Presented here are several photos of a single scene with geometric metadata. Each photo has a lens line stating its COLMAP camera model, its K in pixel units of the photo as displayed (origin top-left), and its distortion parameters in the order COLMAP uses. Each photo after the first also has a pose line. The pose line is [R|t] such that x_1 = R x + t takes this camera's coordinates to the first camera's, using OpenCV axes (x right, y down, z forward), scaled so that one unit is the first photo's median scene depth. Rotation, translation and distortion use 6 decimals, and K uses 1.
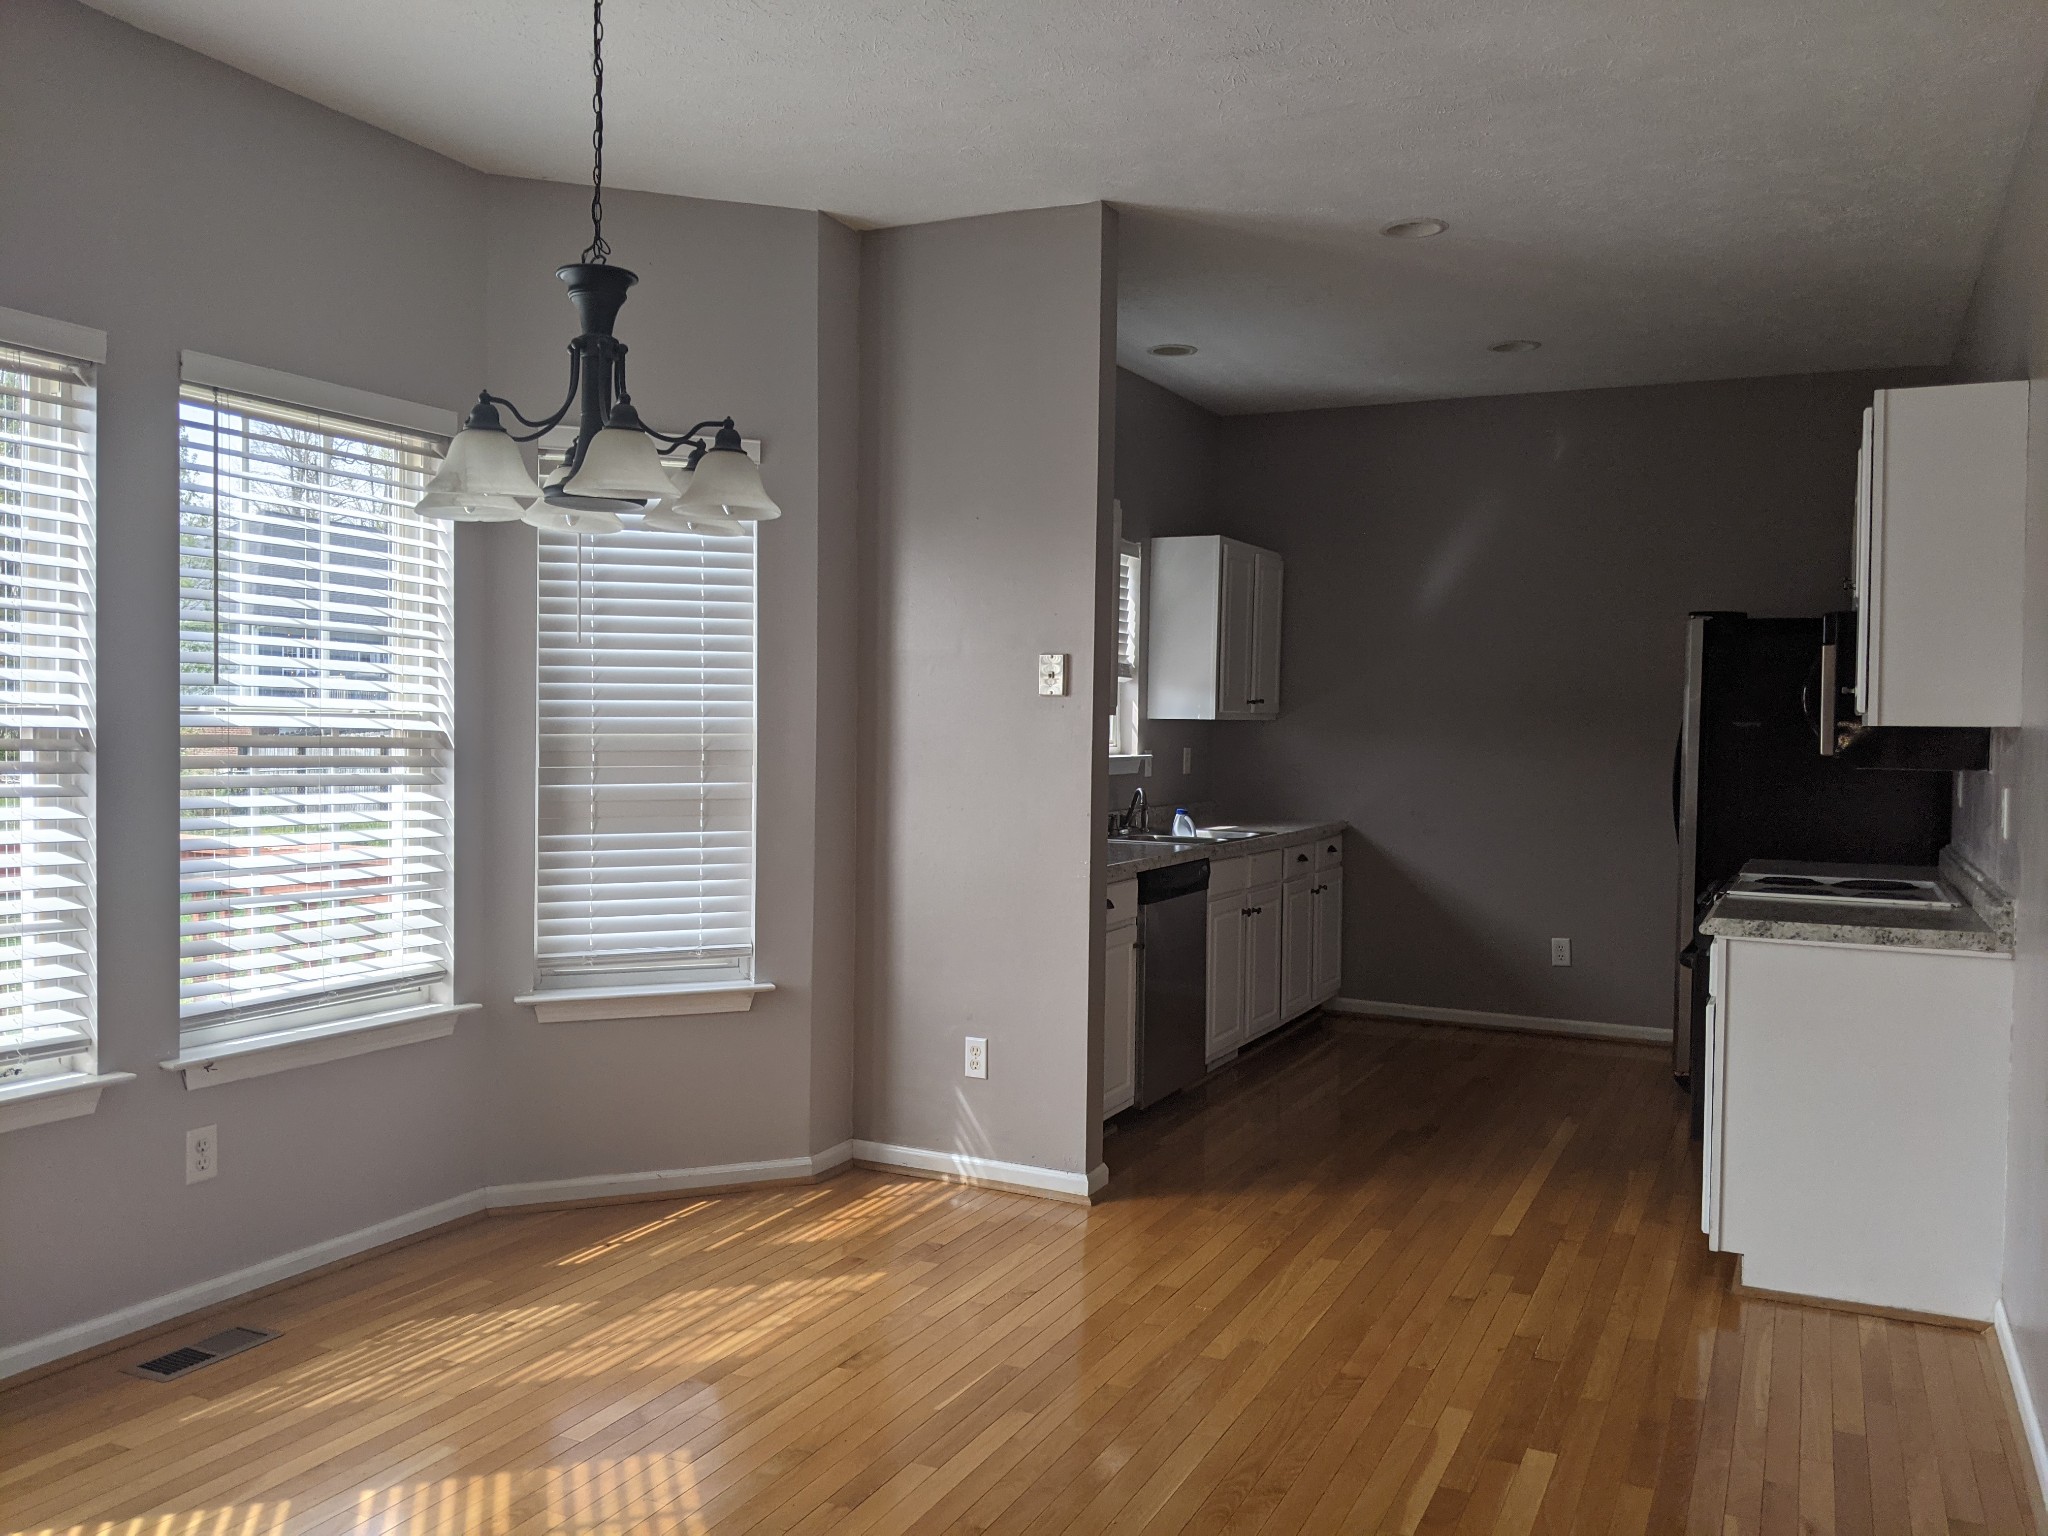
lens RADIAL K [[1630.1, 0, 1009.5], [0, 1630.1, 764.2], [0, 0, 1]] dist [0.024694, -0.032802]
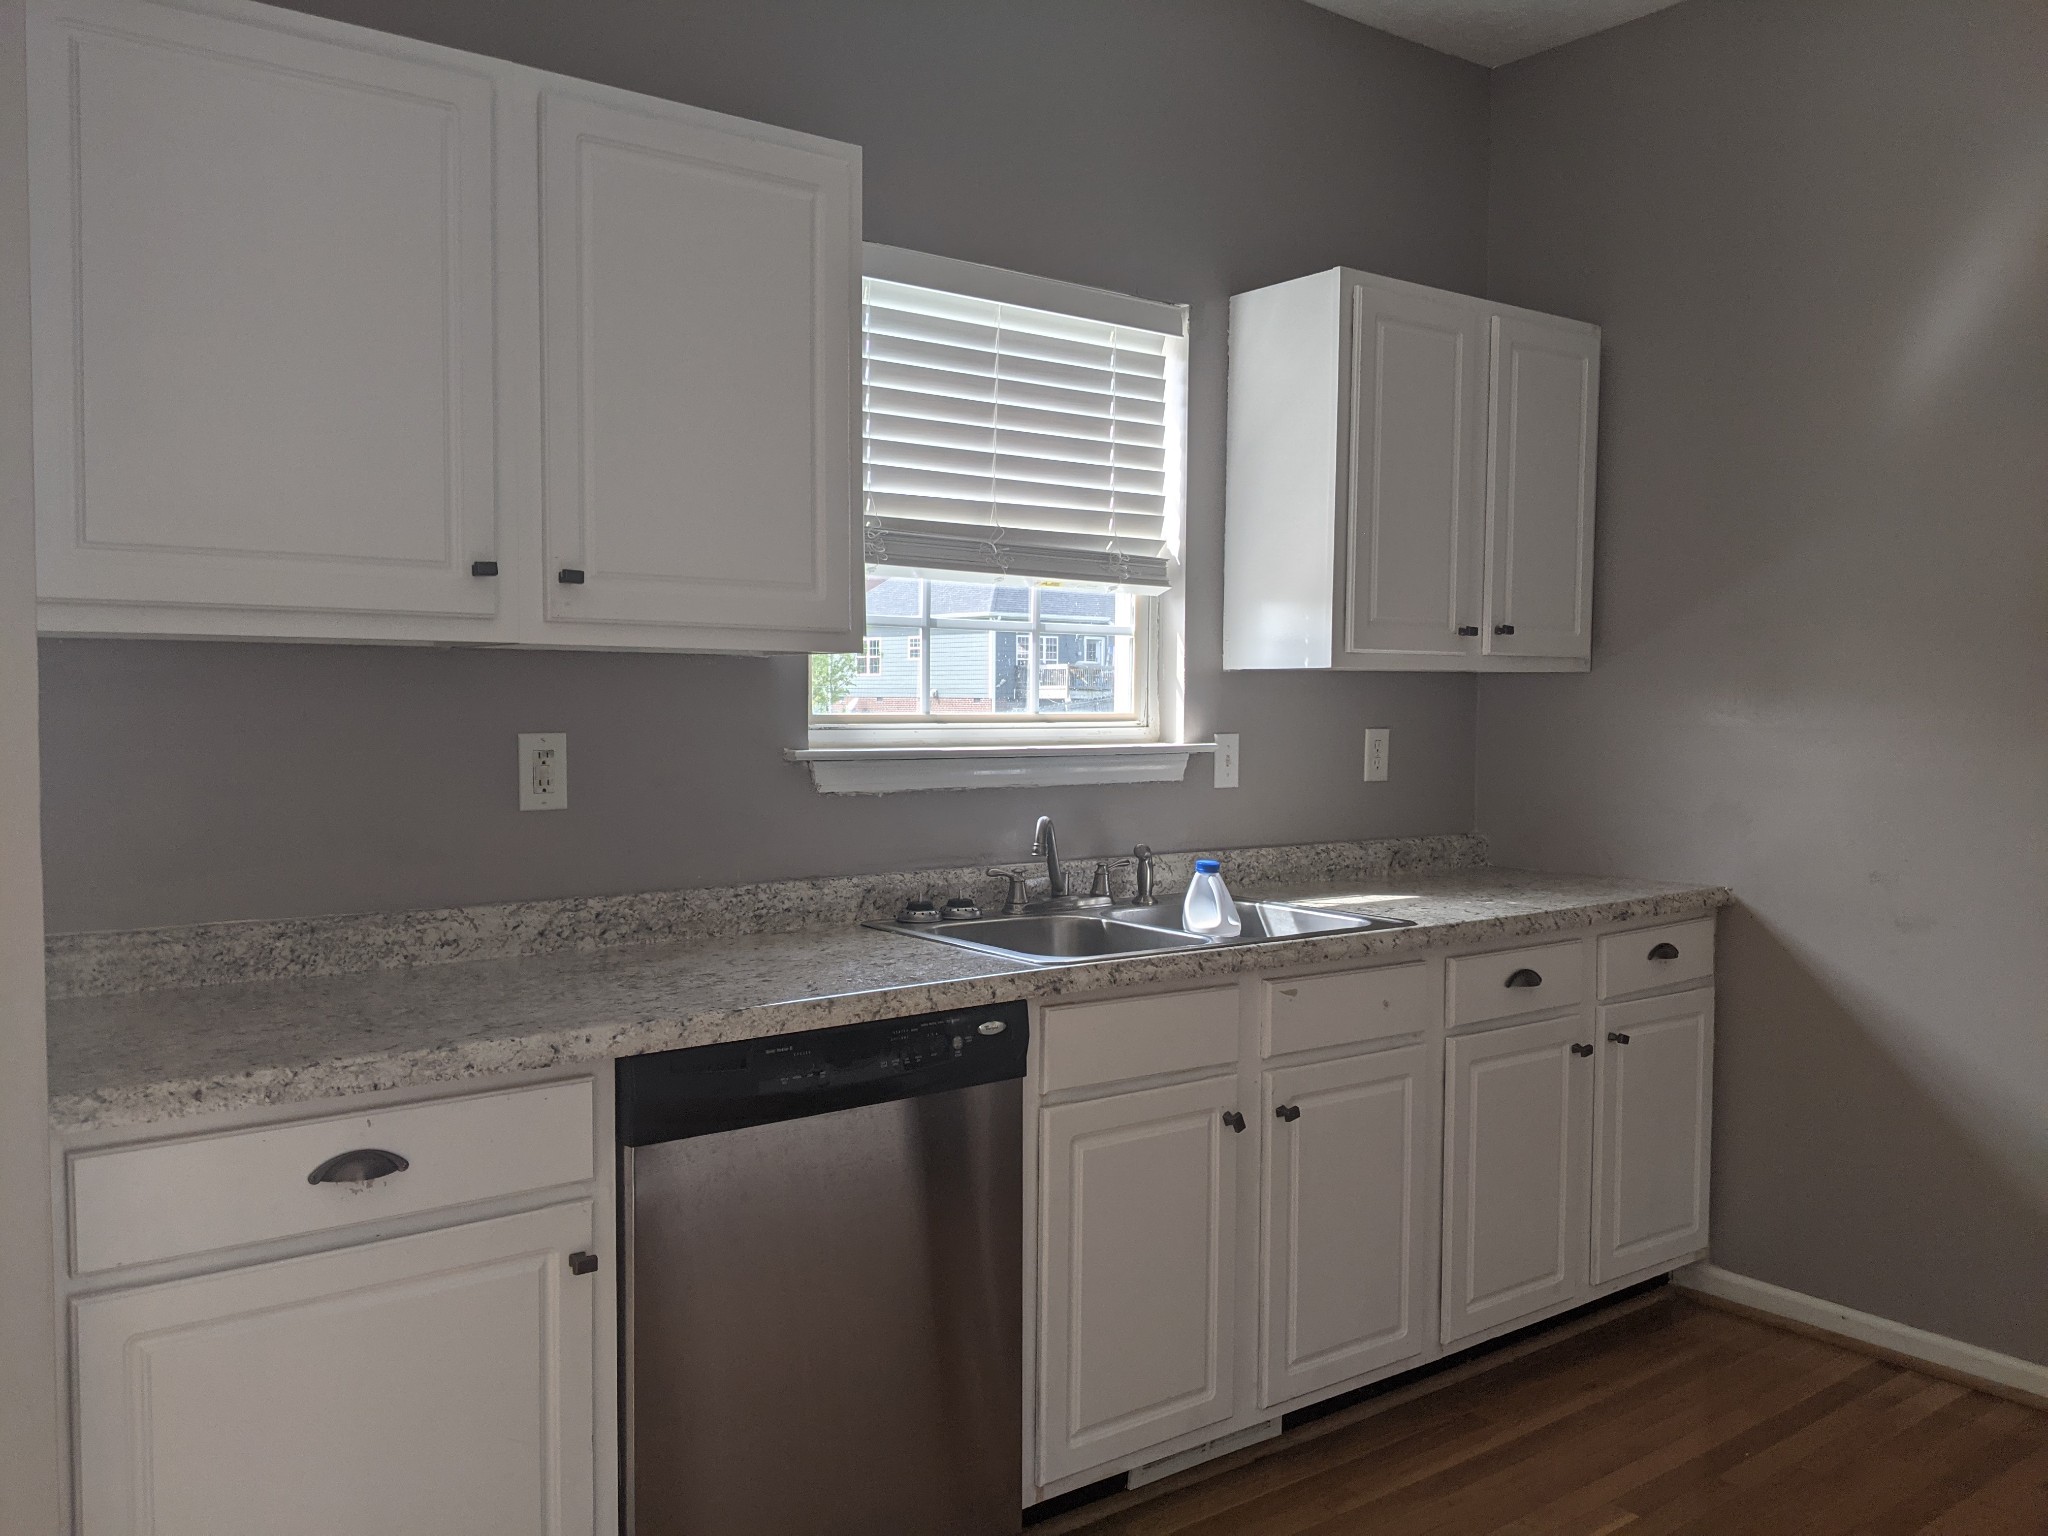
lens RADIAL K [[1630.1, 0, 1022.5], [0, 1630.1, 763.7], [0, 0, 1]] dist [0.024694, -0.032802]
pose [[0.893742, 0.012260, -0.448413, 0.254783], [-0.006898, 0.999884, 0.013590, -0.005912], [0.448527, -0.009053, 0.893723, 0.540021]]
